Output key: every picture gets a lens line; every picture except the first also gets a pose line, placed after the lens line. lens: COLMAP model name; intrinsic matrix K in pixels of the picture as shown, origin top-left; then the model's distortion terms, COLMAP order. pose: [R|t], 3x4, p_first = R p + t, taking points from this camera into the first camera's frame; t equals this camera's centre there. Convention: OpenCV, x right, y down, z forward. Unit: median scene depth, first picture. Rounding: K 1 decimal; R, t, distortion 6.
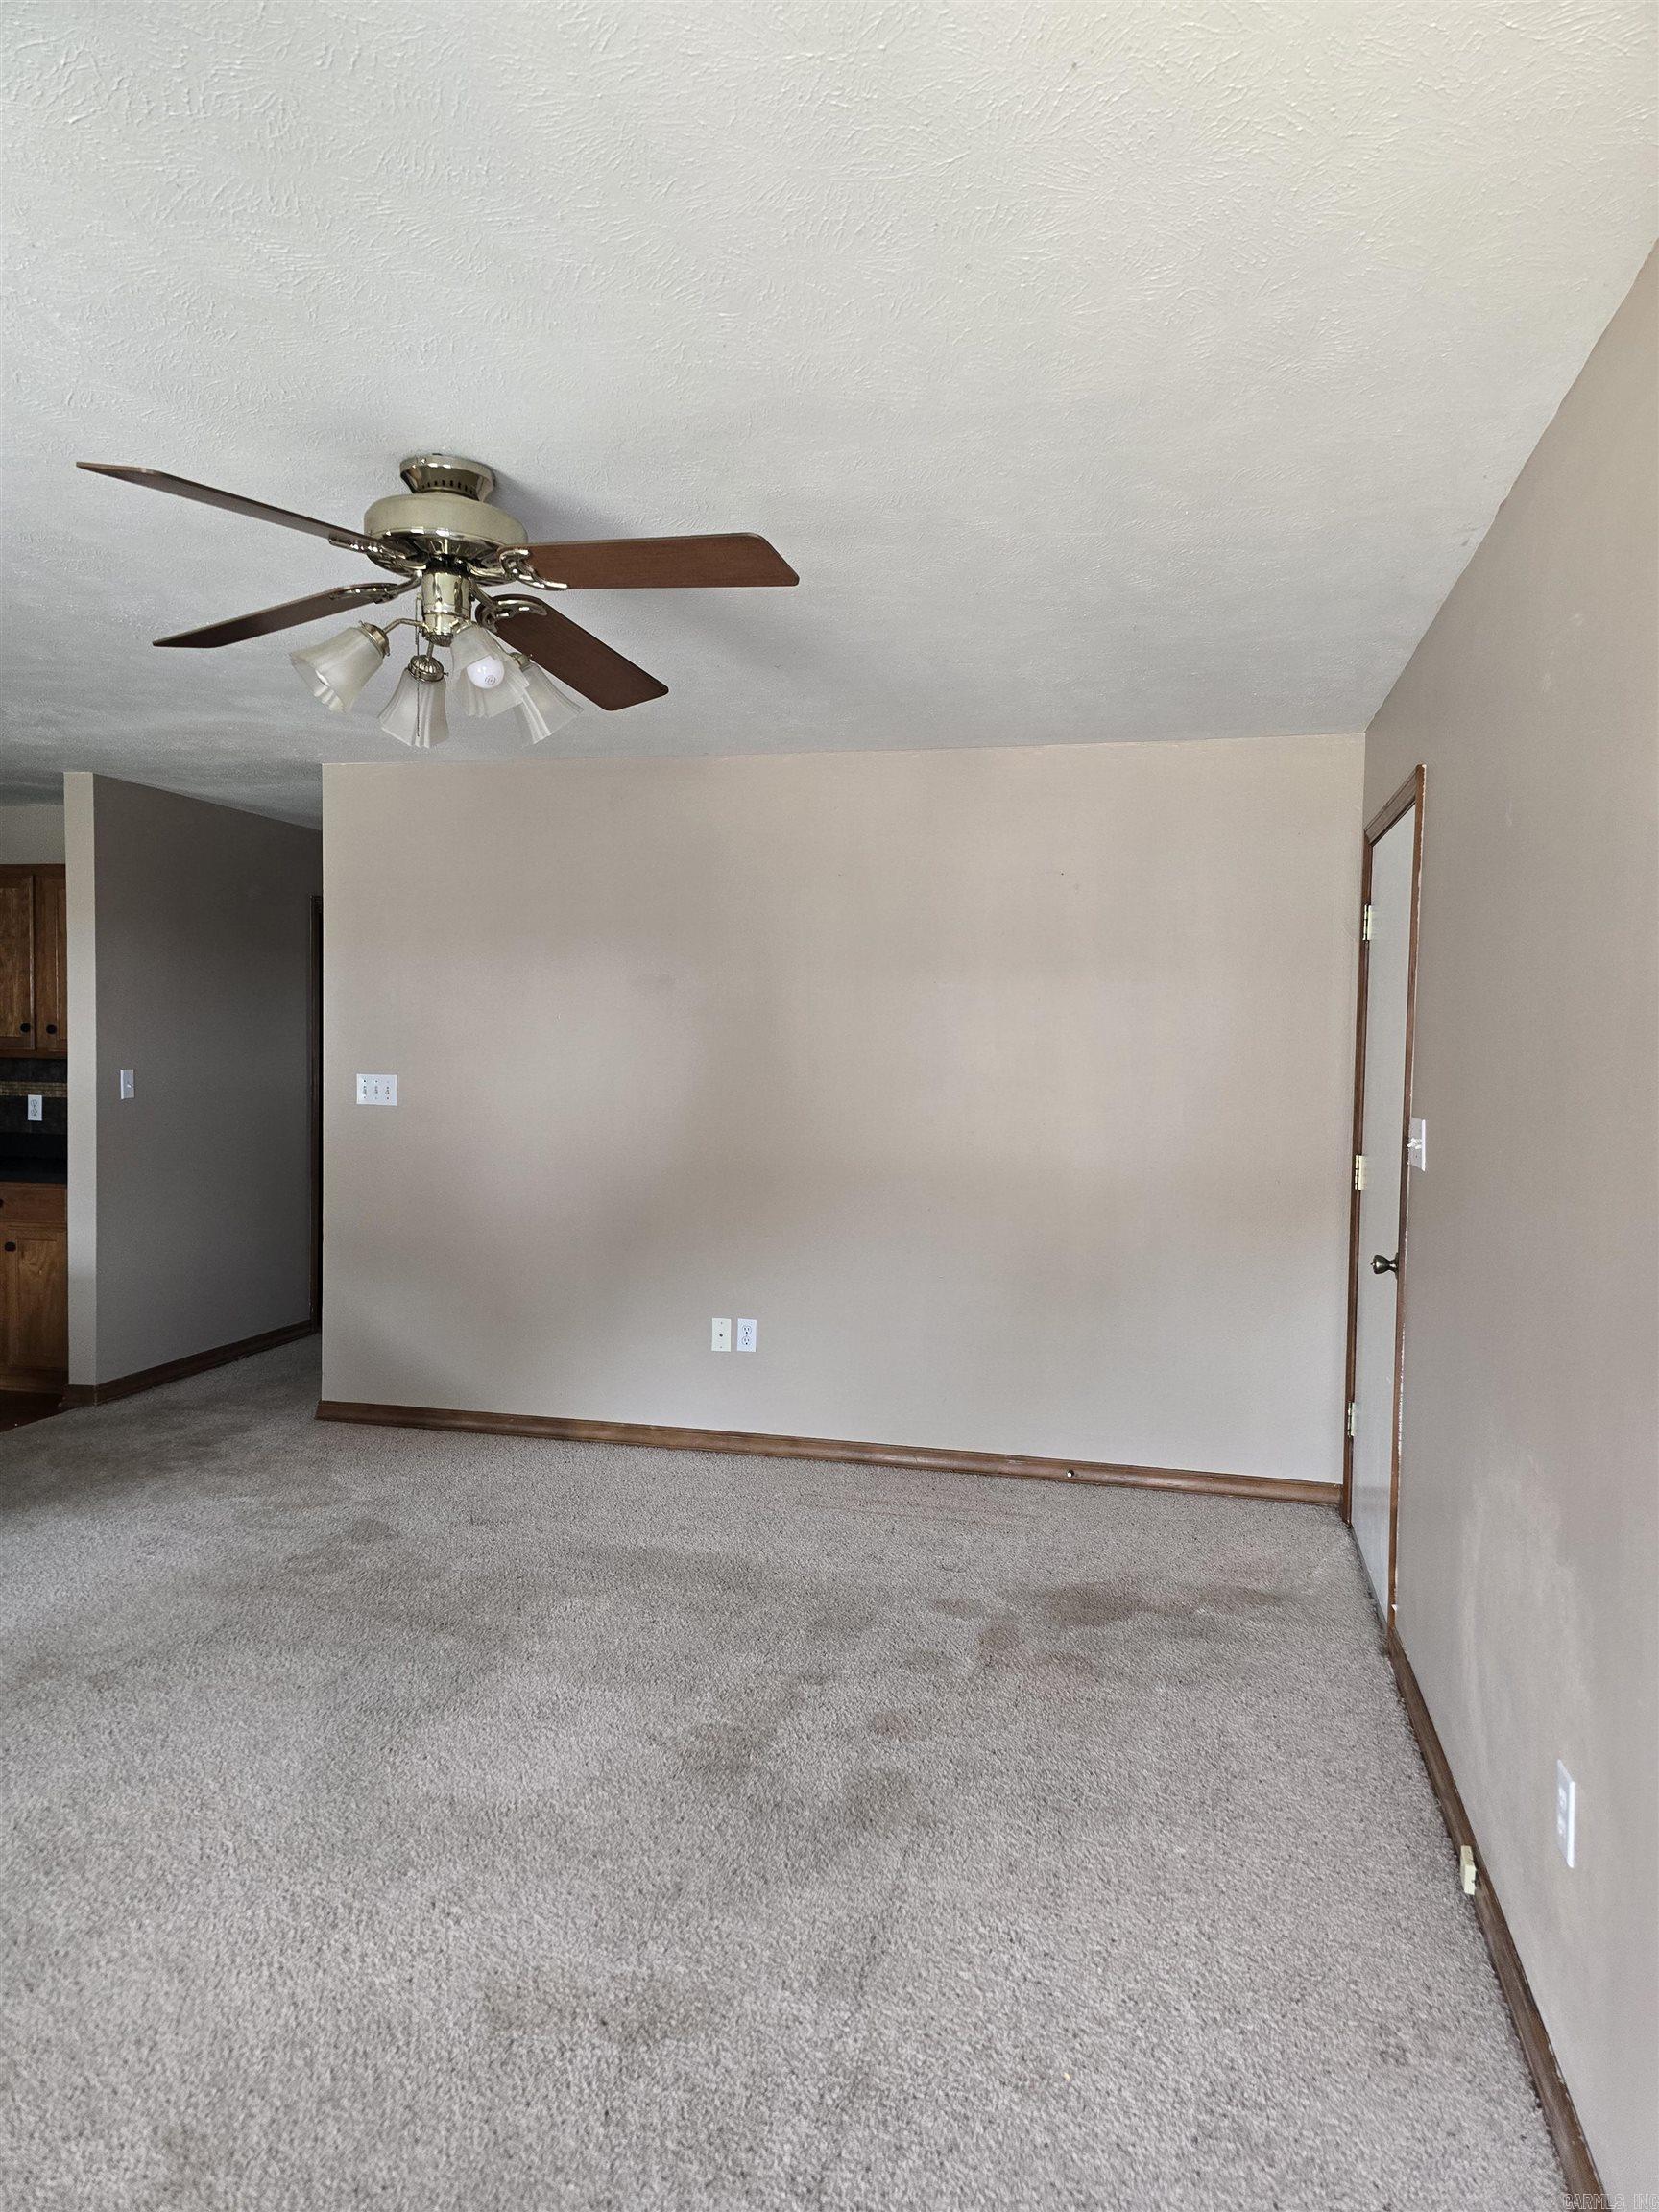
lens RADIAL K [[1512.9, 0, 832.7], [0, 1512.9, 1101.0], [0, 0, 1]] dist [0.074121, -0.039426]
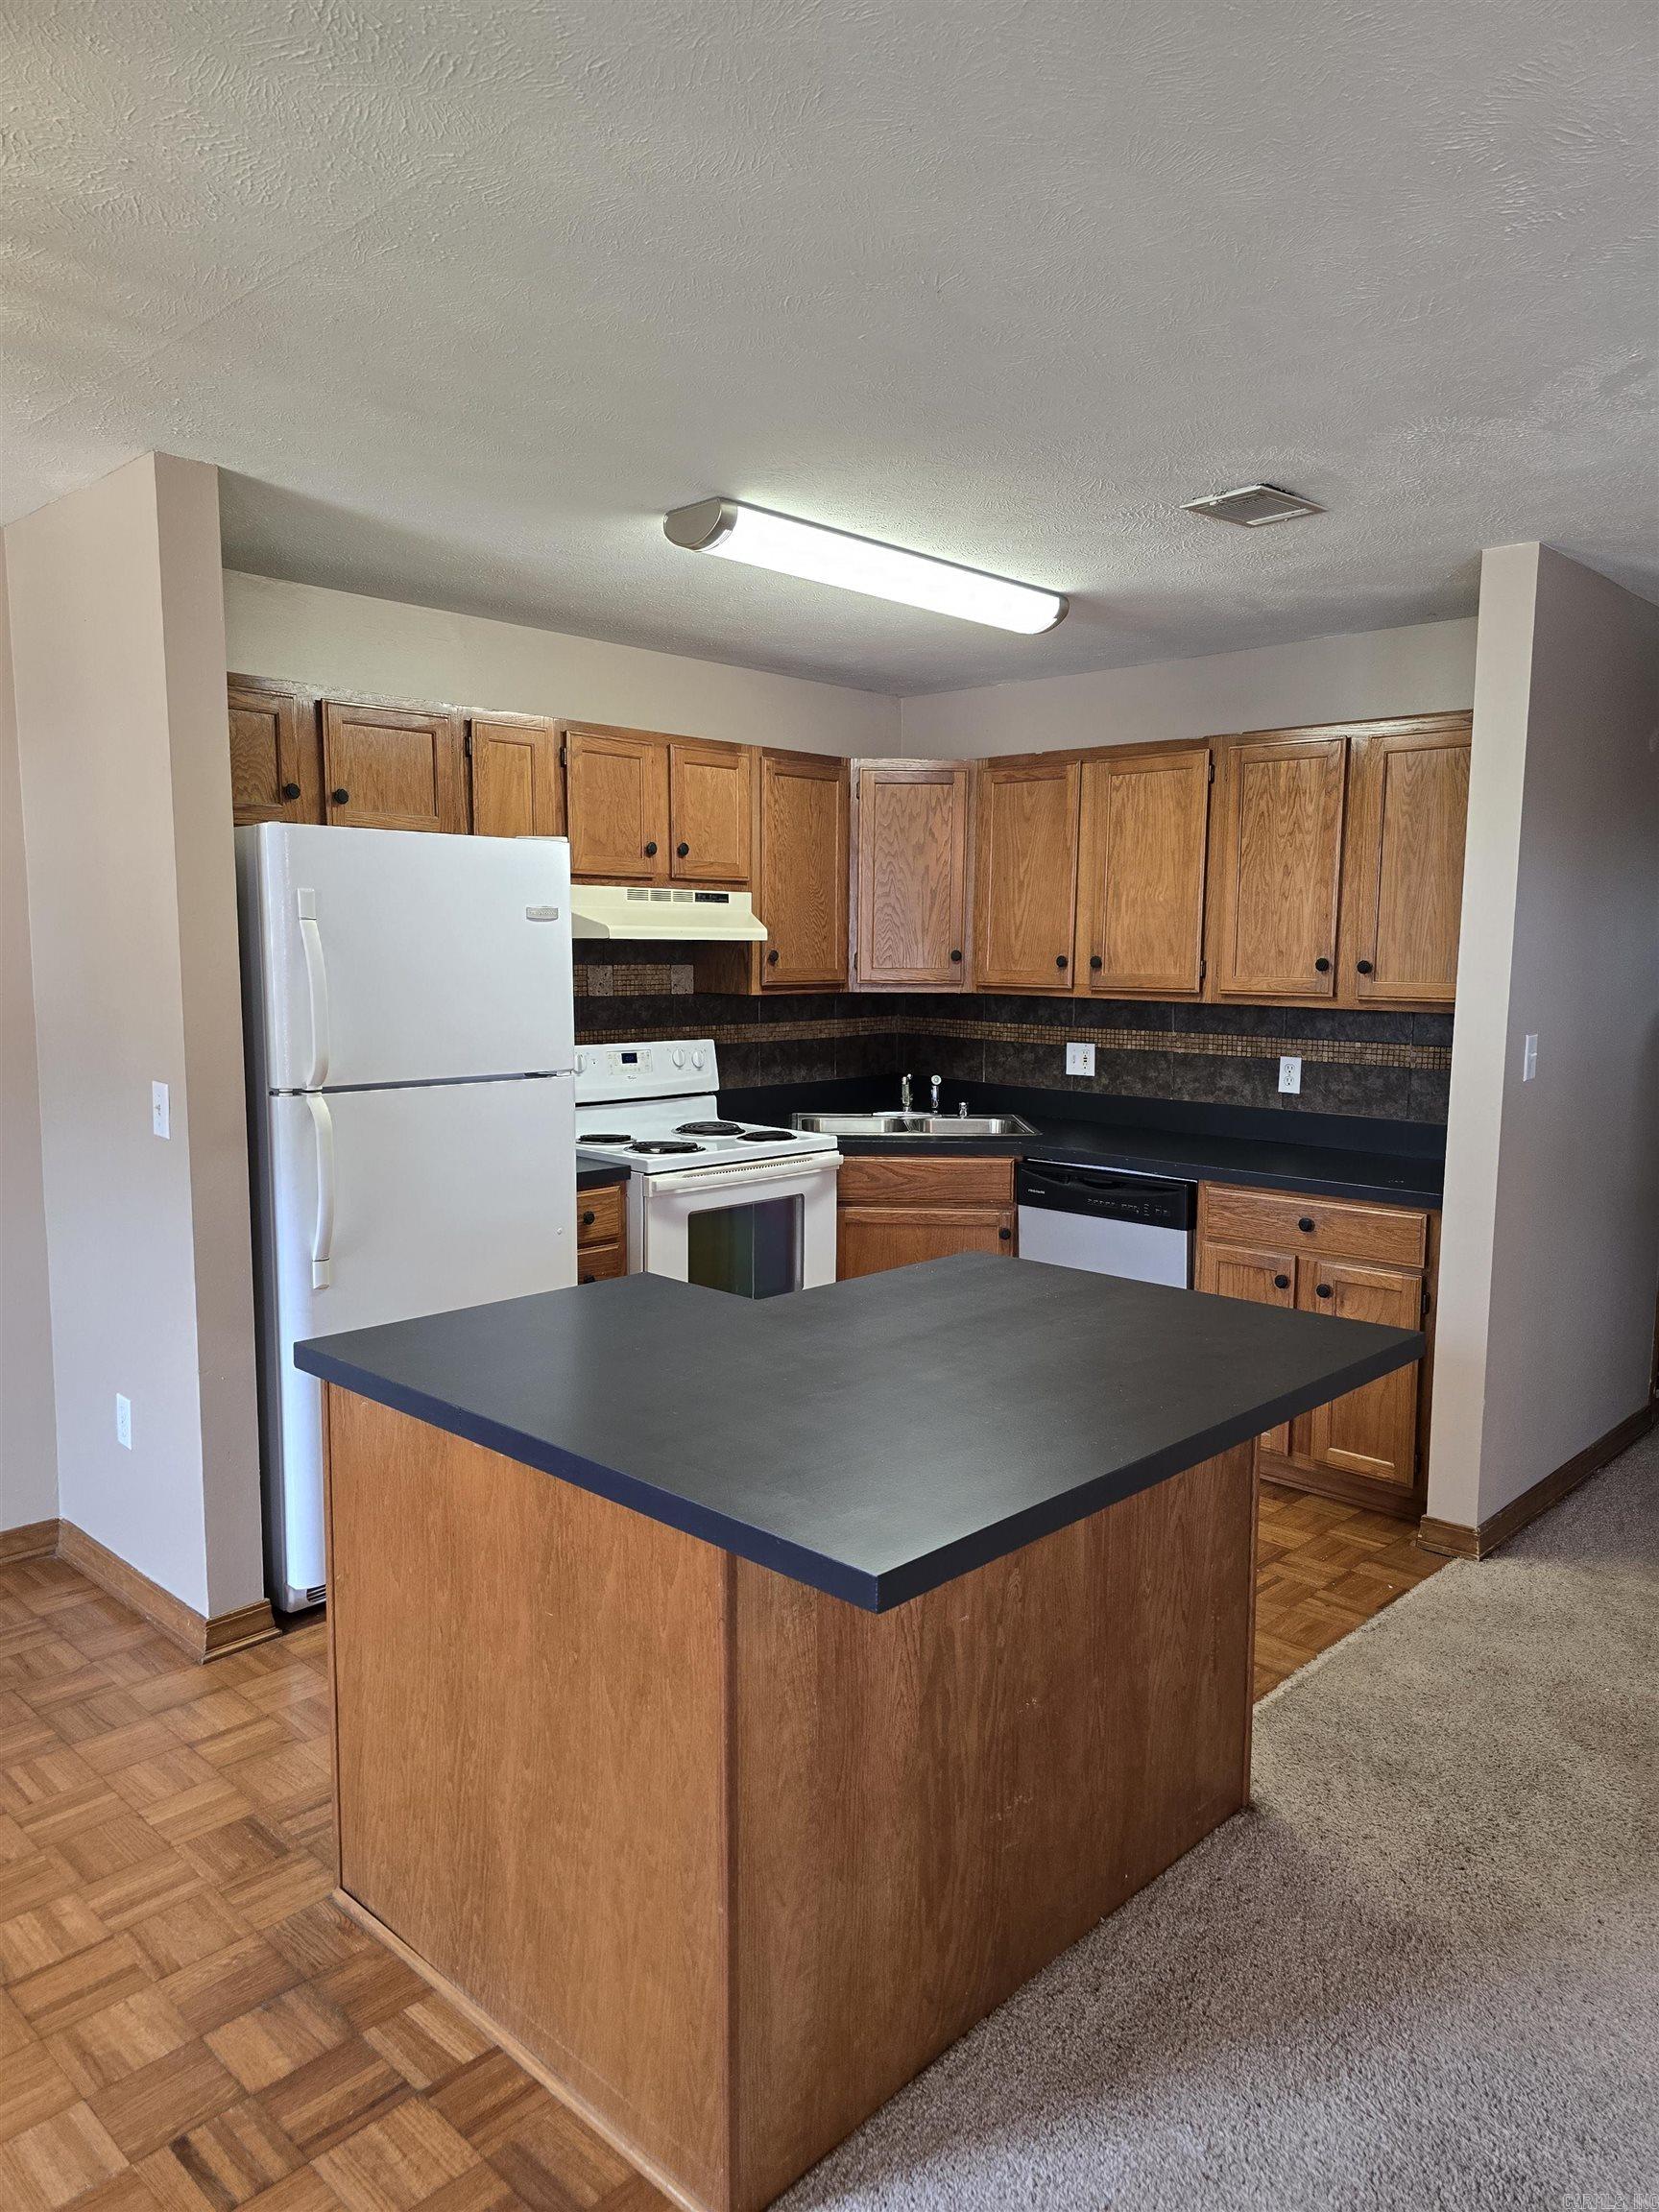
lens RADIAL K [[1496.3, 0, 835.9], [0, 1496.3, 1119.9], [0, 0, 1]] dist [0.044099, -0.029288]
pose [[0.872452, 0.052638, -0.485856, -0.599074], [-0.015623, 0.996678, 0.079925, -0.045234], [0.488450, -0.062140, 0.870377, 0.478749]]
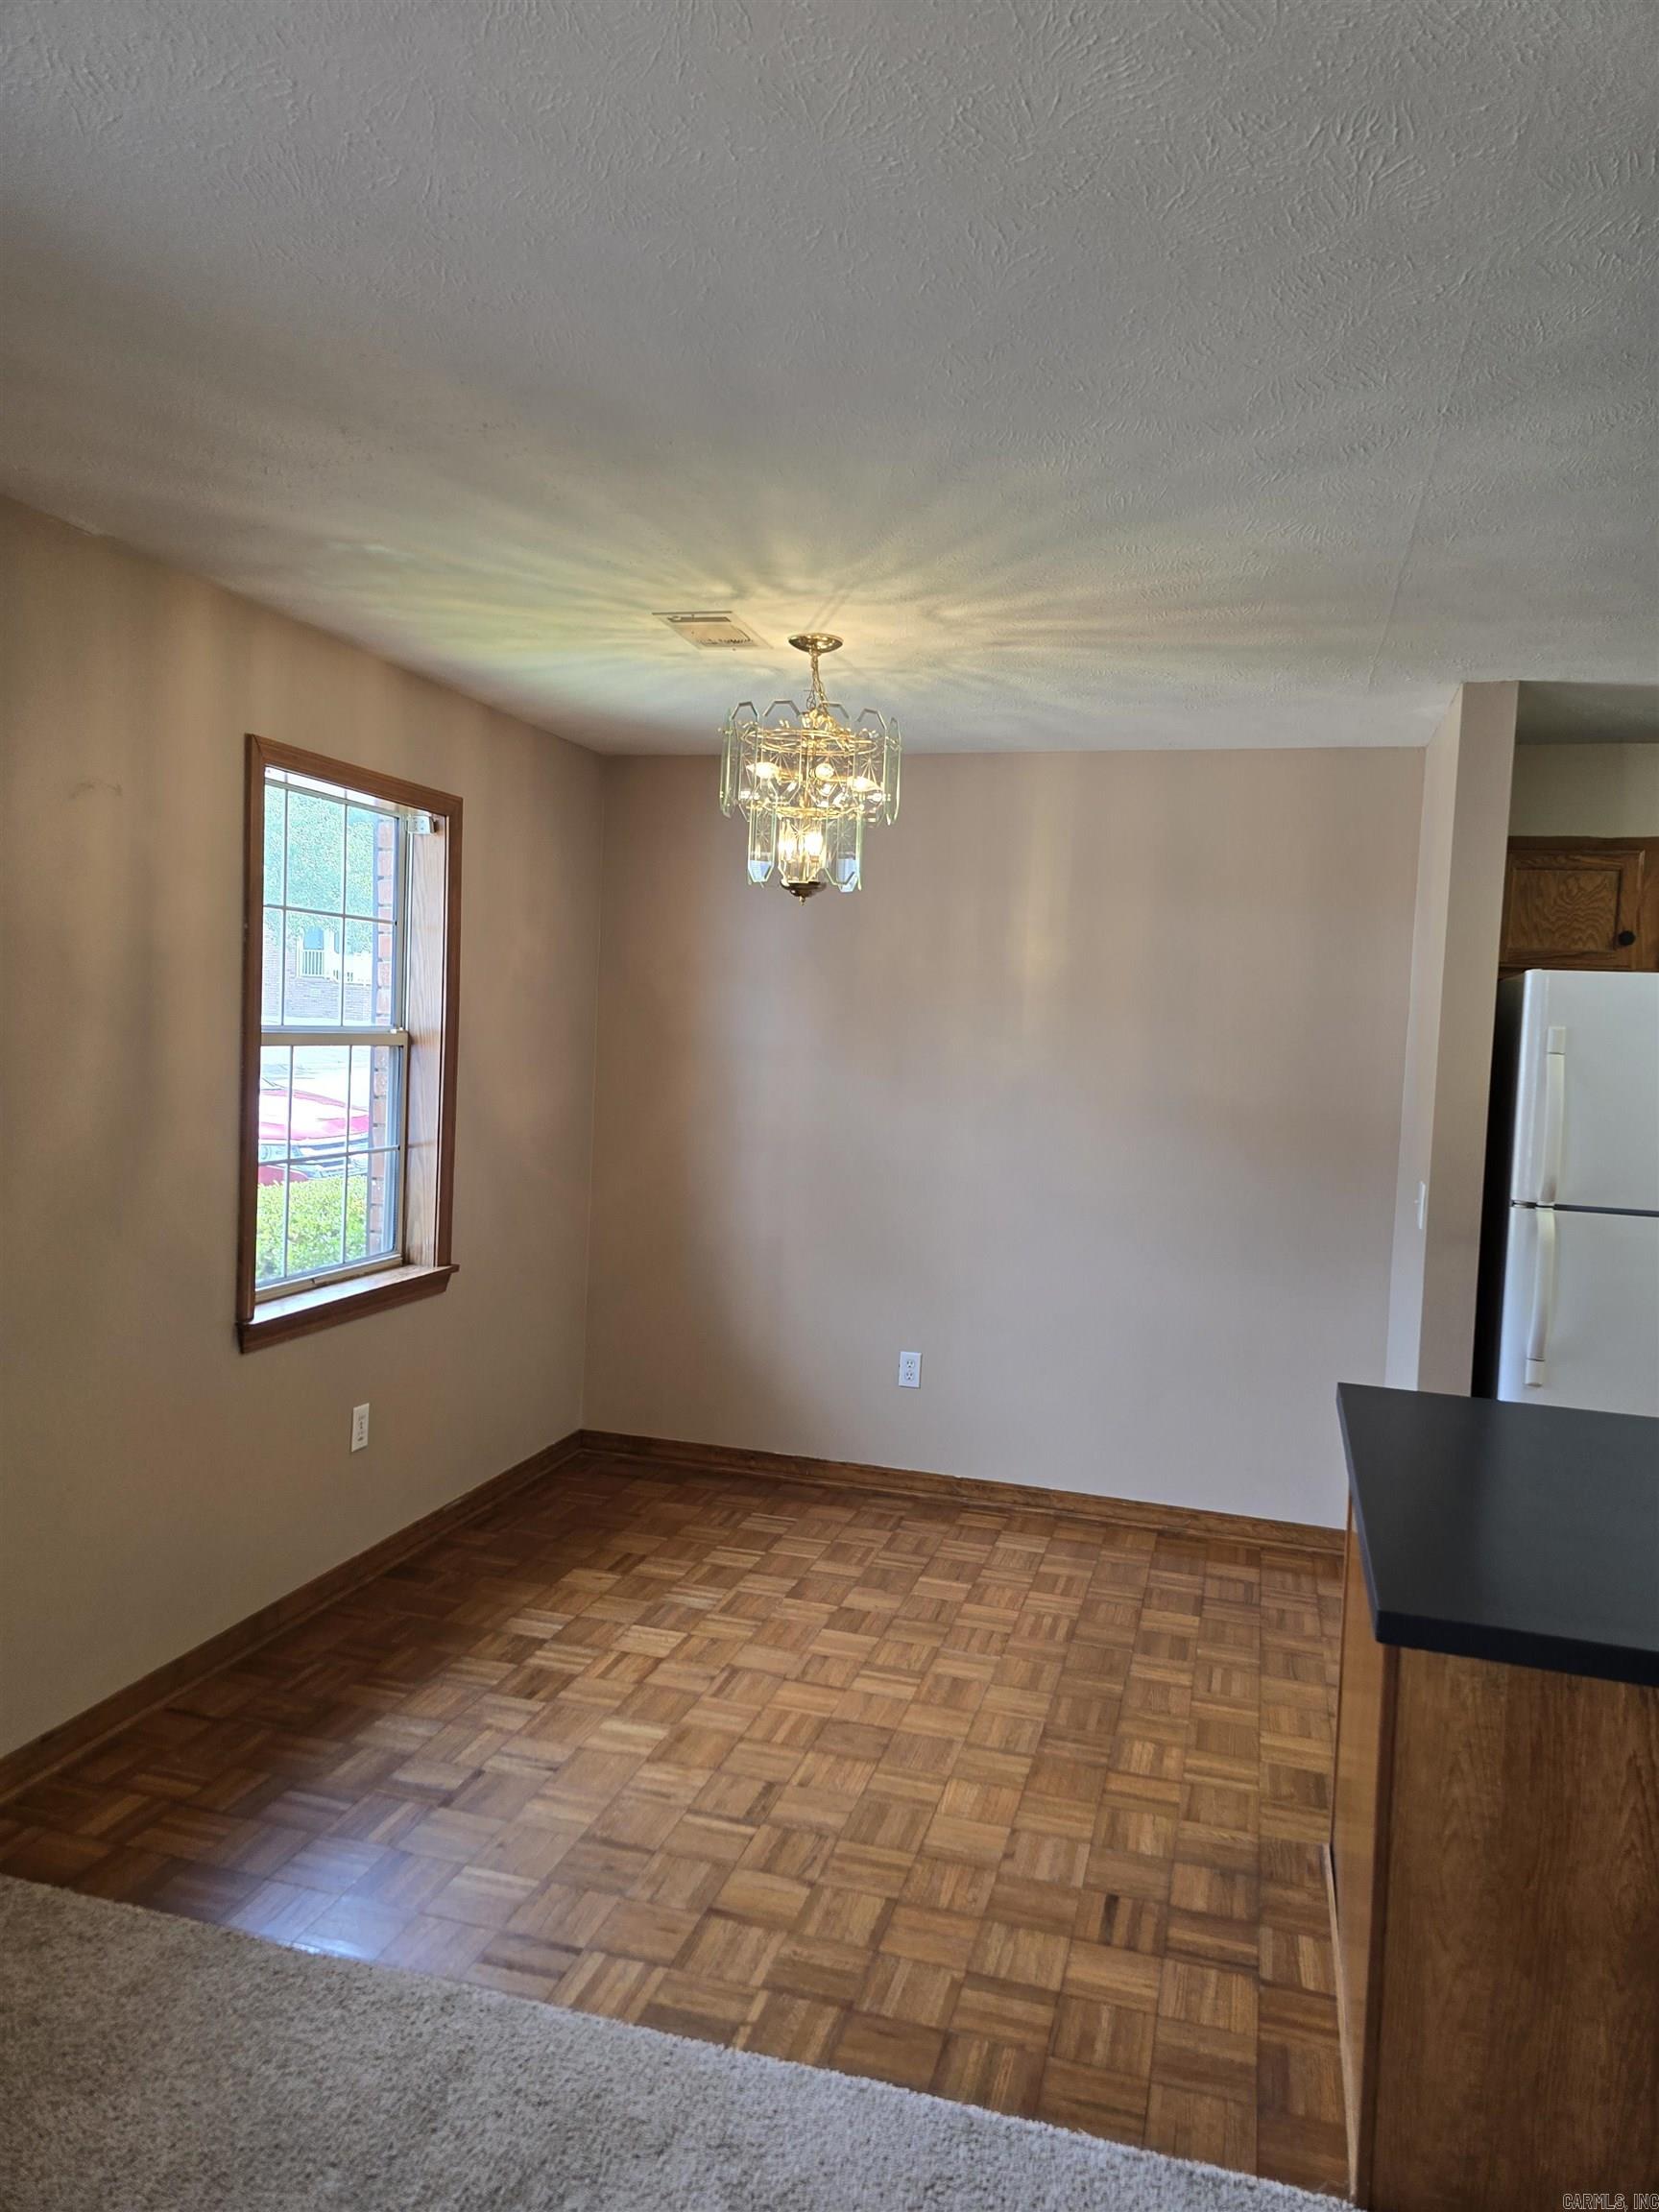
lens RADIAL K [[1492.6, 0, 817.5], [0, 1492.6, 1096.5], [0, 0, 1]] dist [0.039715, -0.001209]
pose [[-0.038902, 0.036926, -0.998560, -0.328505], [-0.081104, 0.995903, 0.039988, -0.057786], [0.995946, 0.082543, -0.035748, 0.633966]]
